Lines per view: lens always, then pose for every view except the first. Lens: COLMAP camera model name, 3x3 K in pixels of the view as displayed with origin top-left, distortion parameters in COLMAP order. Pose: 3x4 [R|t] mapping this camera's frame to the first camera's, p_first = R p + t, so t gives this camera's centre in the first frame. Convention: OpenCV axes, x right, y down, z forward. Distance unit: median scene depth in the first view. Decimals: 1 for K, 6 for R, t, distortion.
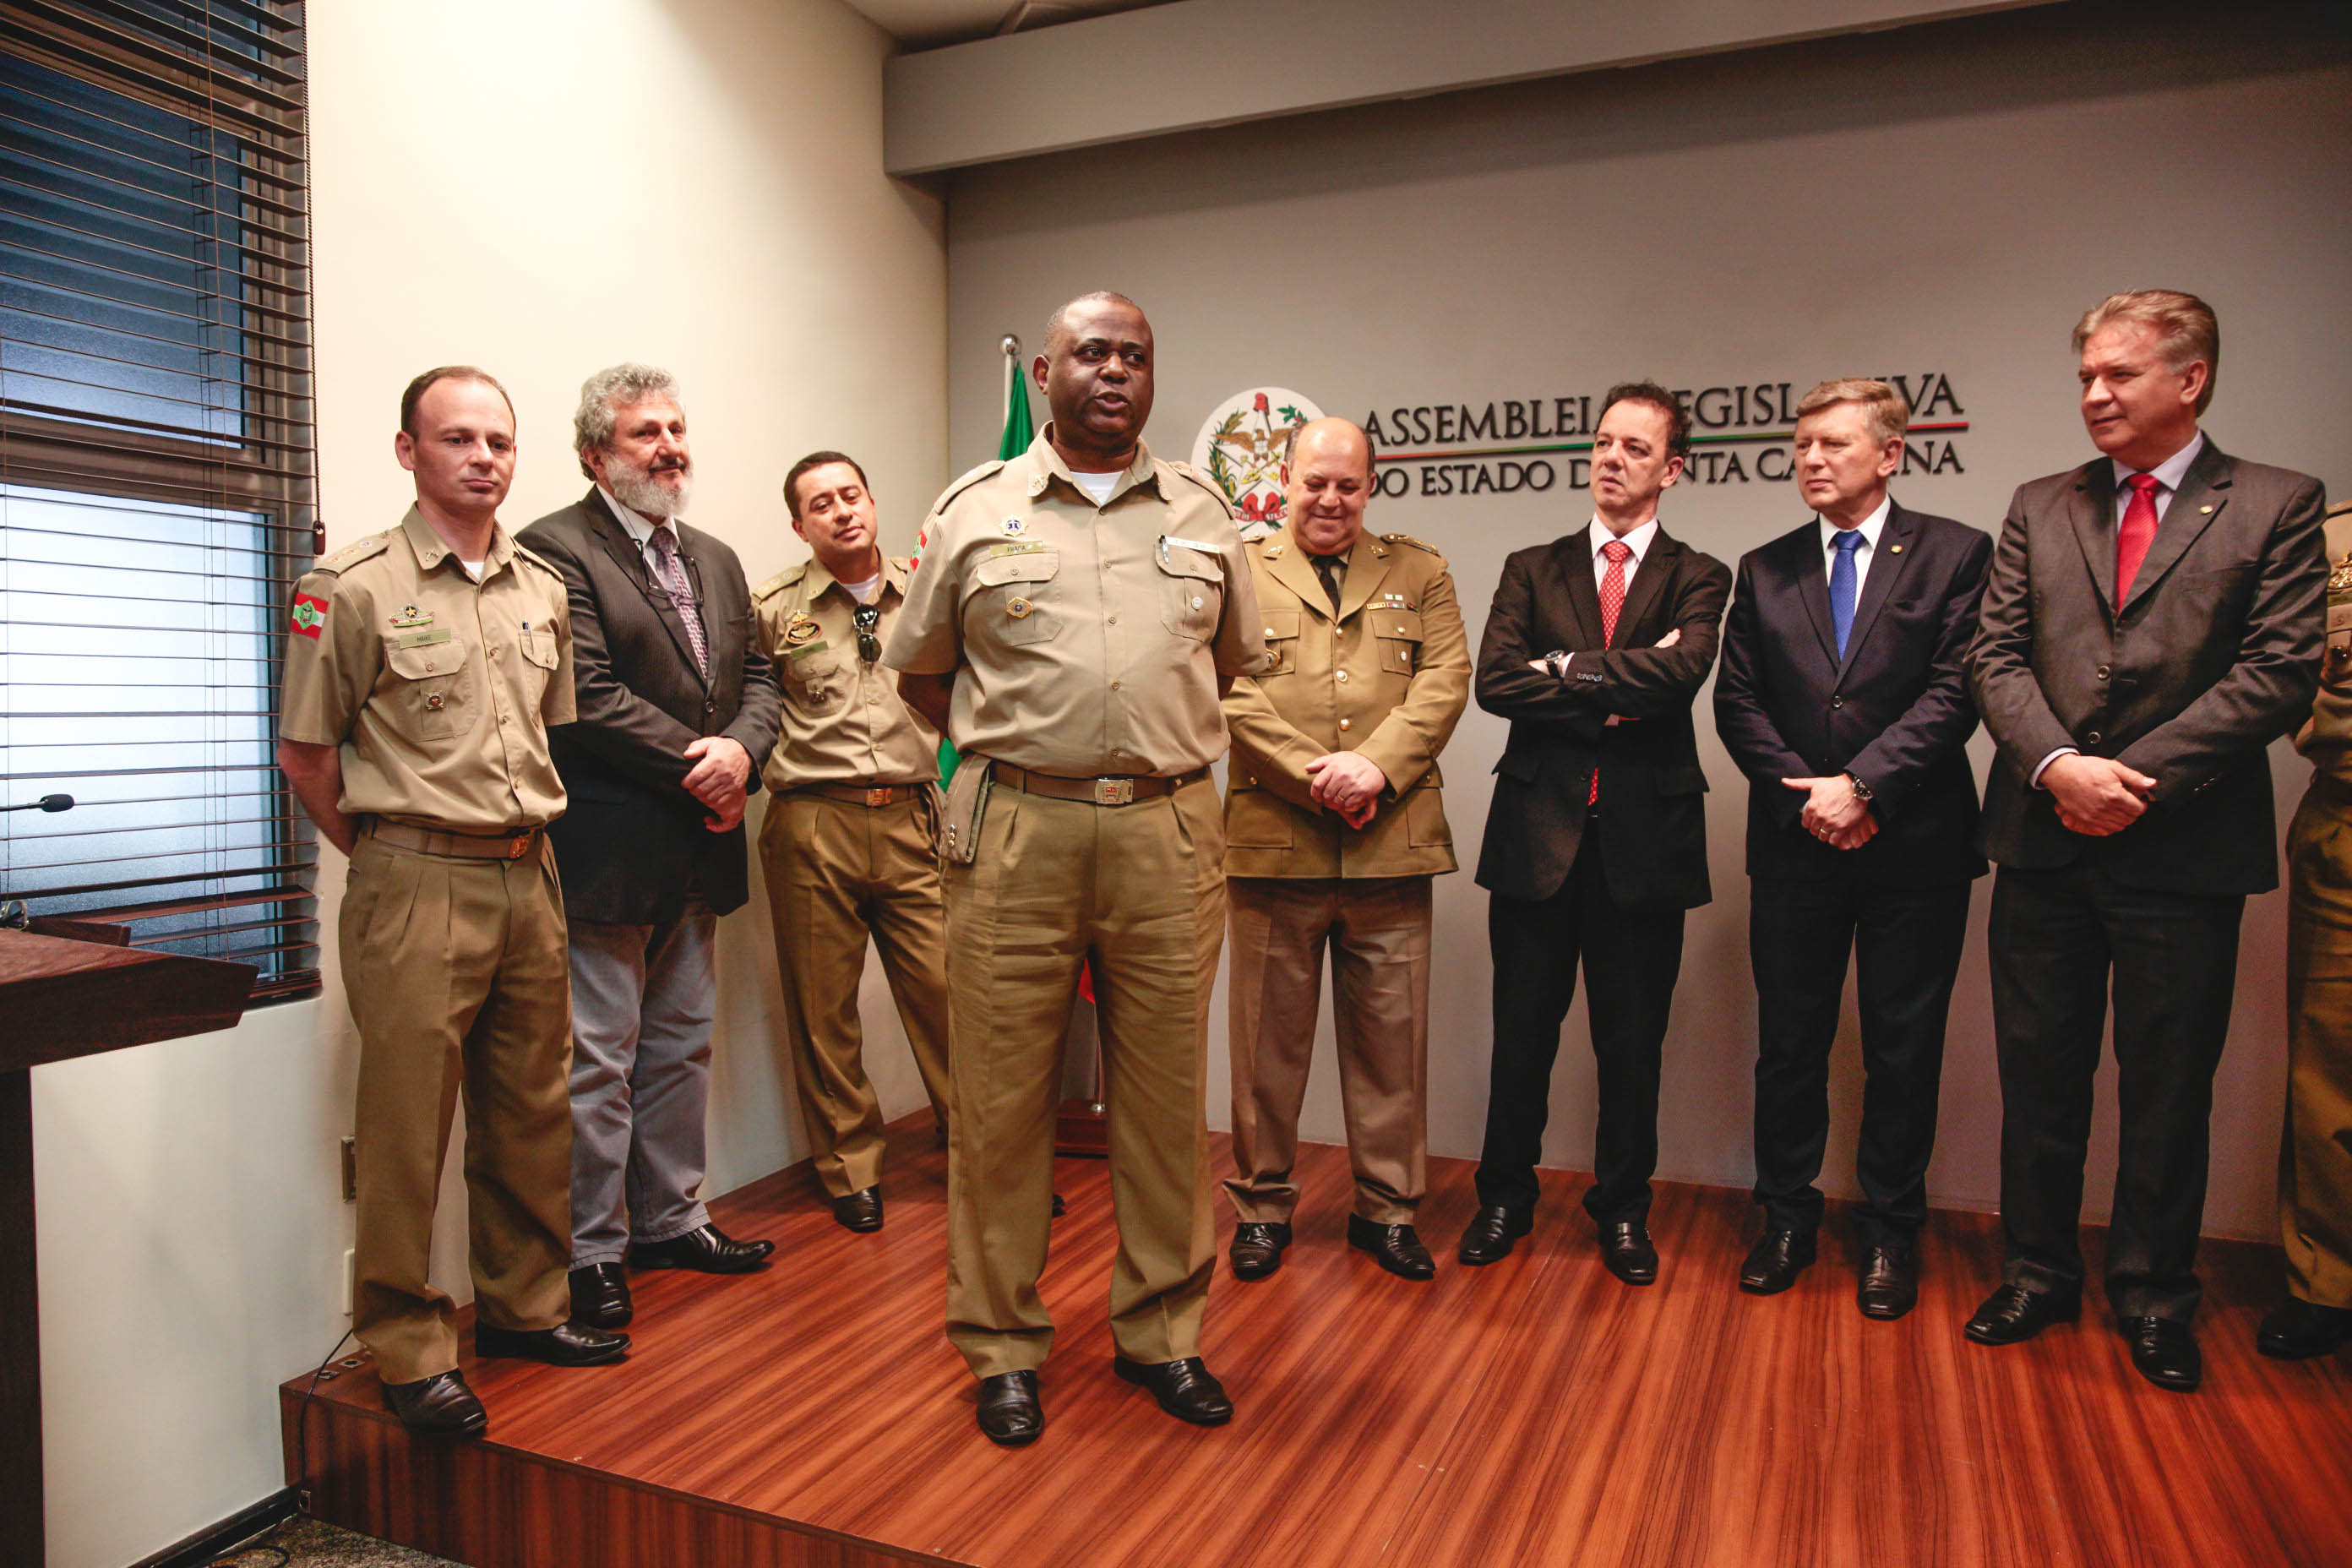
lens RADIAL K [[1690.4, 0, 1183.3], [0, 1690.4, 763.3], [0, 0, 1]] dist [-0.067894, 0.053940]
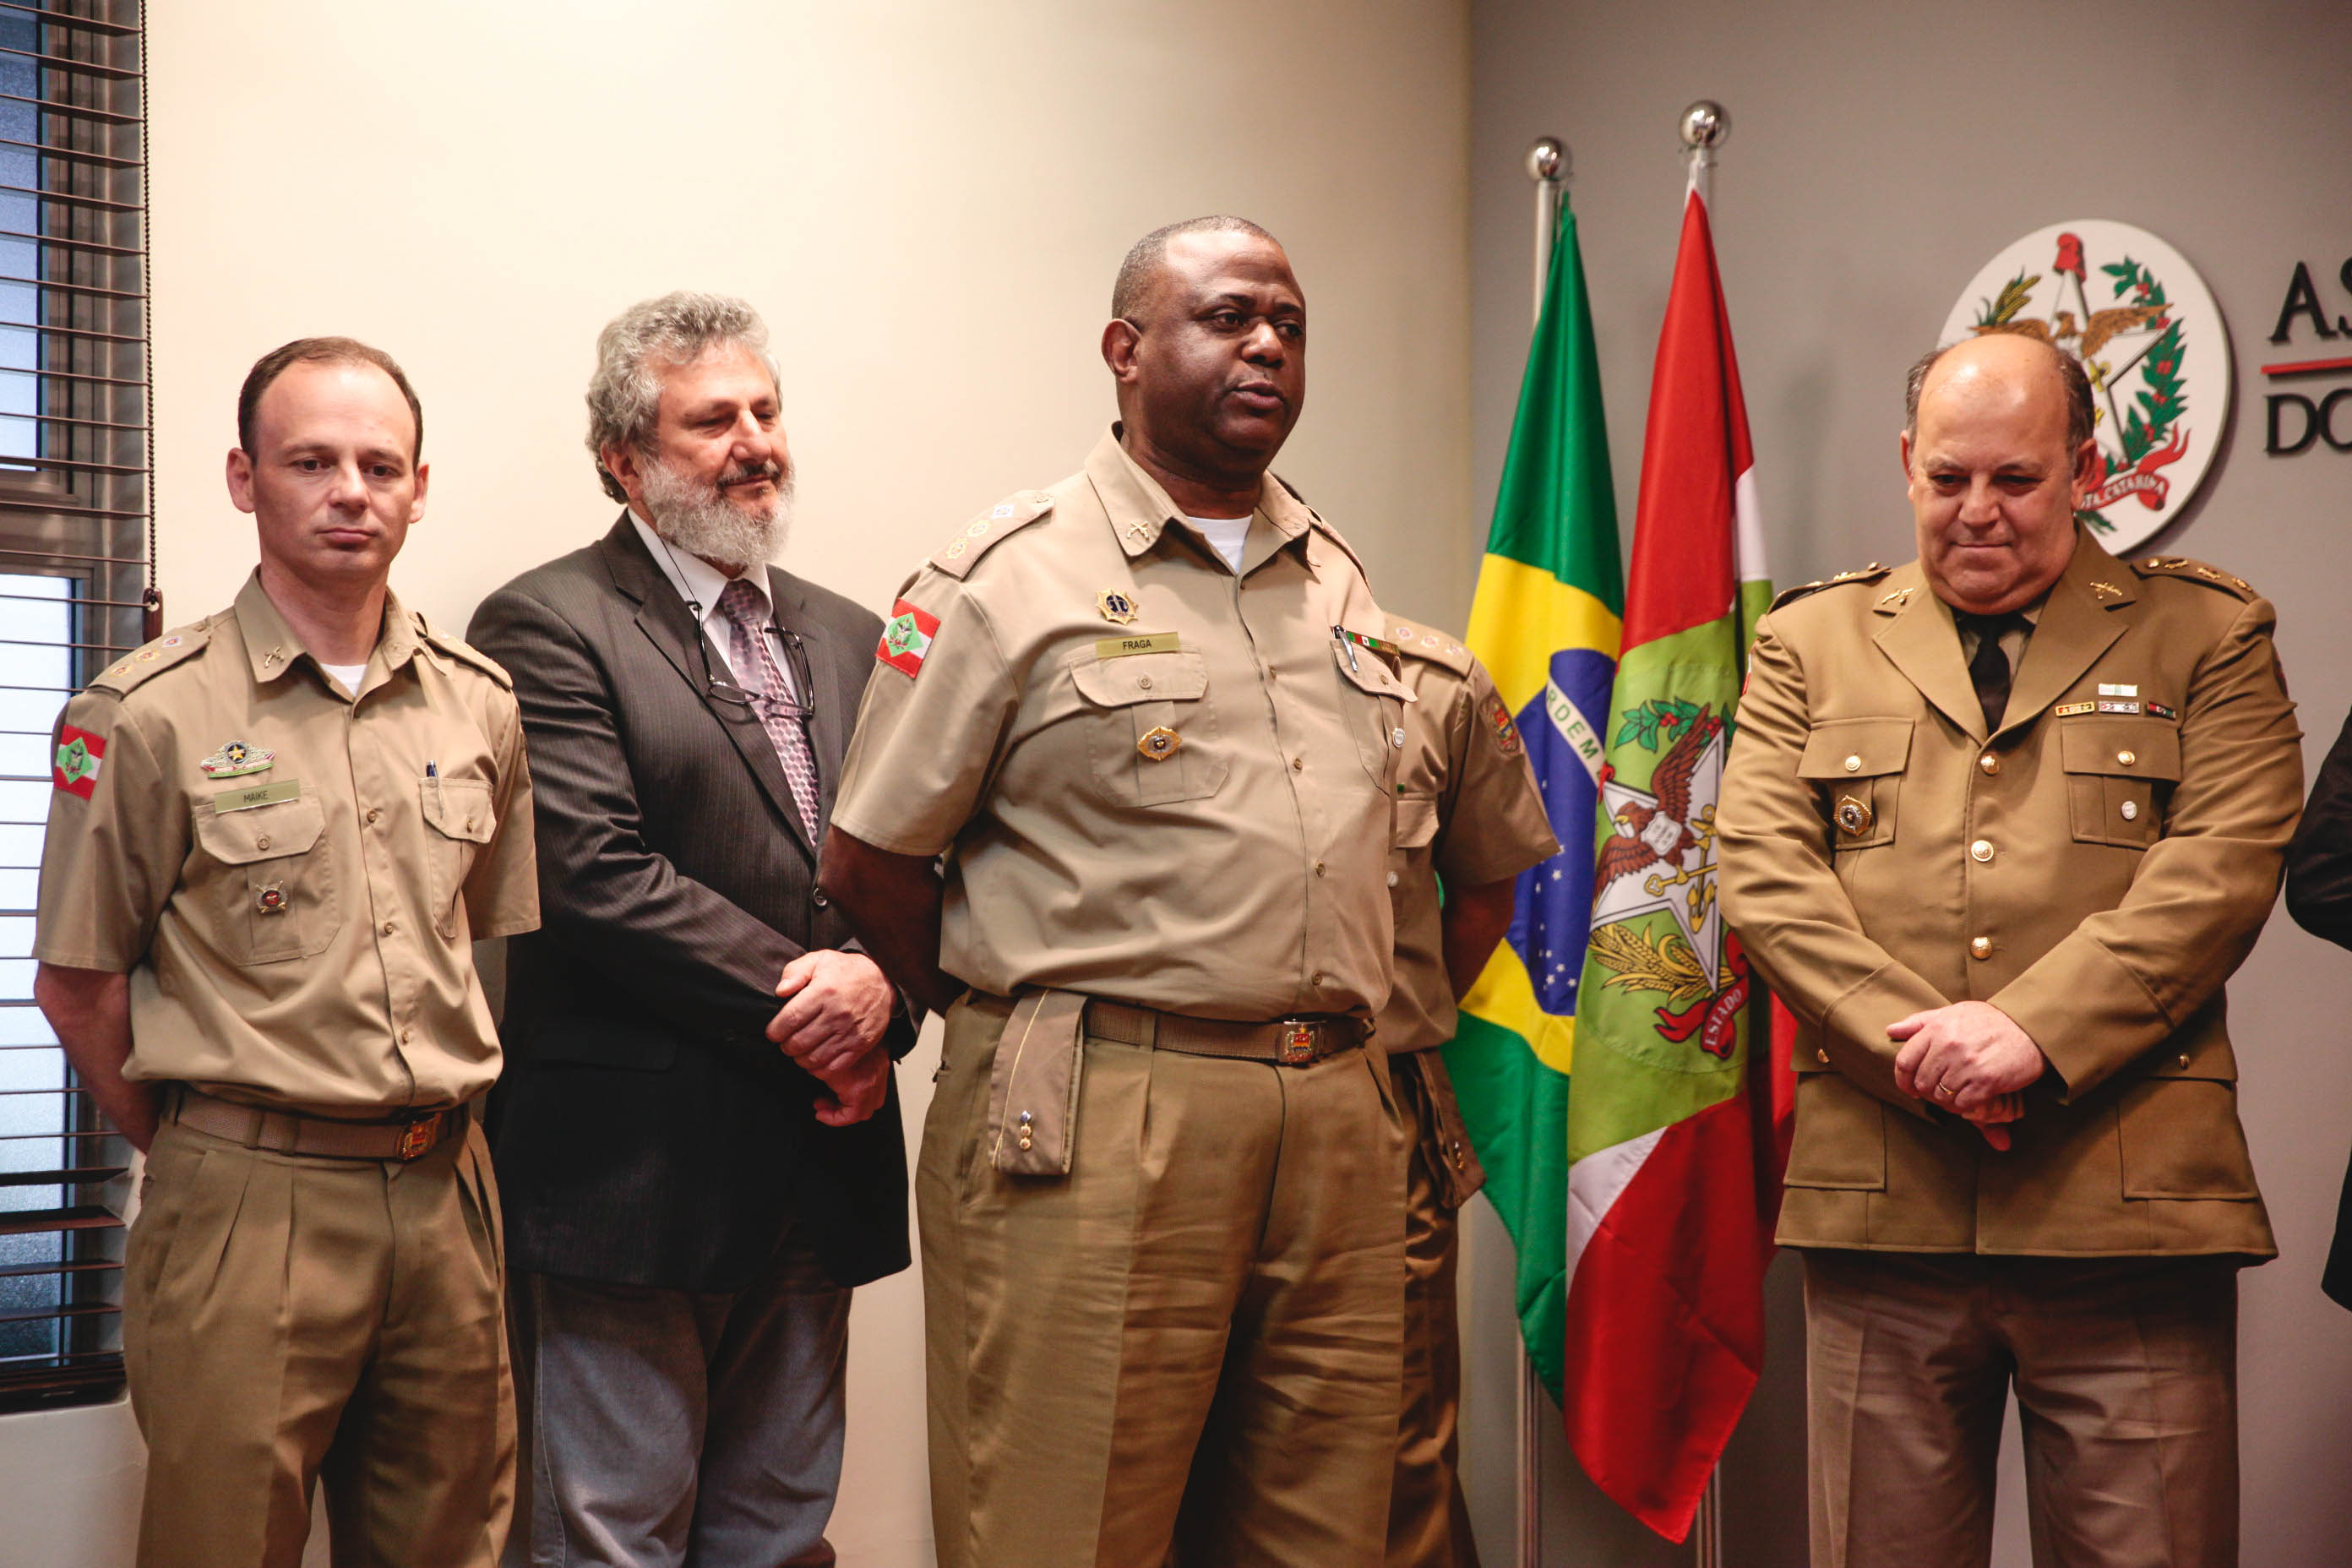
lens RADIAL K [[4642.9, 0, 1192.0], [0, 4642.9, 768.2], [0, 0, 1]] dist [0.283538, 0.000000]
pose [[0.938786, -0.007776, -0.344413, 0.332712], [-0.014175, 0.998027, -0.061172, 0.011571], [0.344209, 0.062310, 0.936823, -0.358951]]
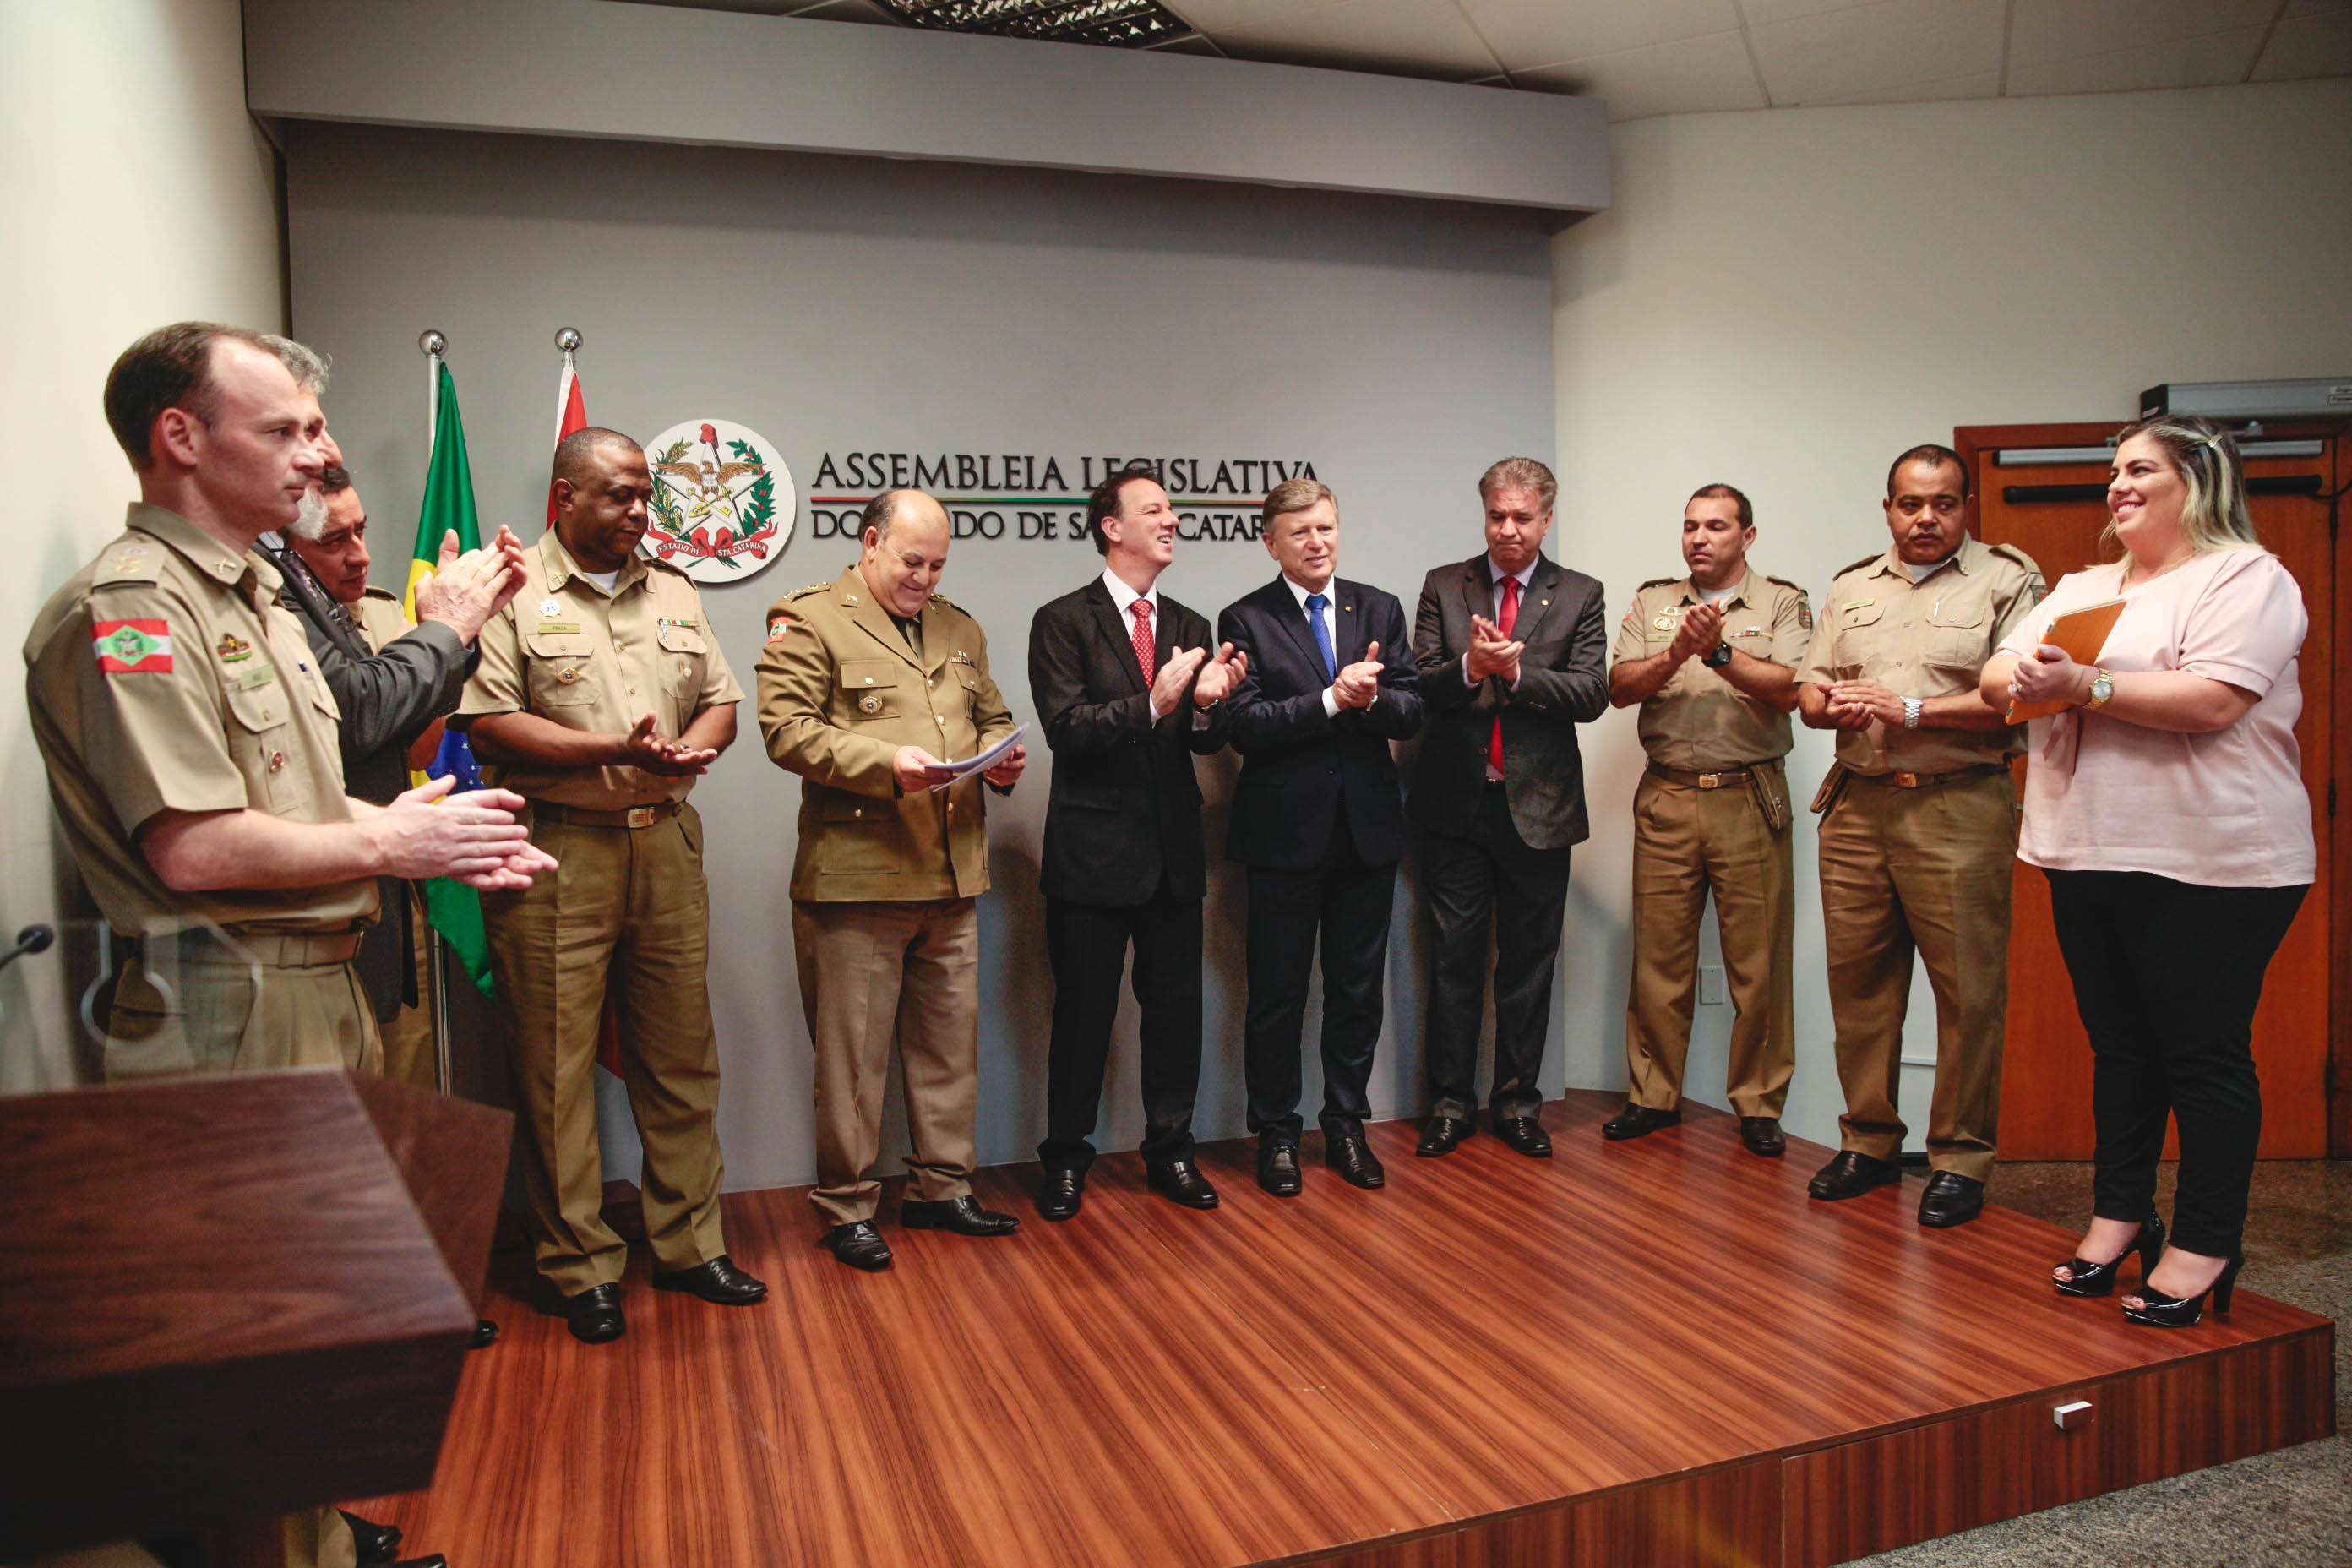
lens RADIAL K [[1611.0, 0, 1157.2], [0, 1611.0, 812.6], [0, 0, 1]] dist [-0.076050, 0.007658]
pose [[0.752607, -0.057470, 0.655957, -0.470684], [0.055514, 0.998175, 0.023760, -0.005444], [-0.656126, 0.018533, 0.754424, 0.179543]]
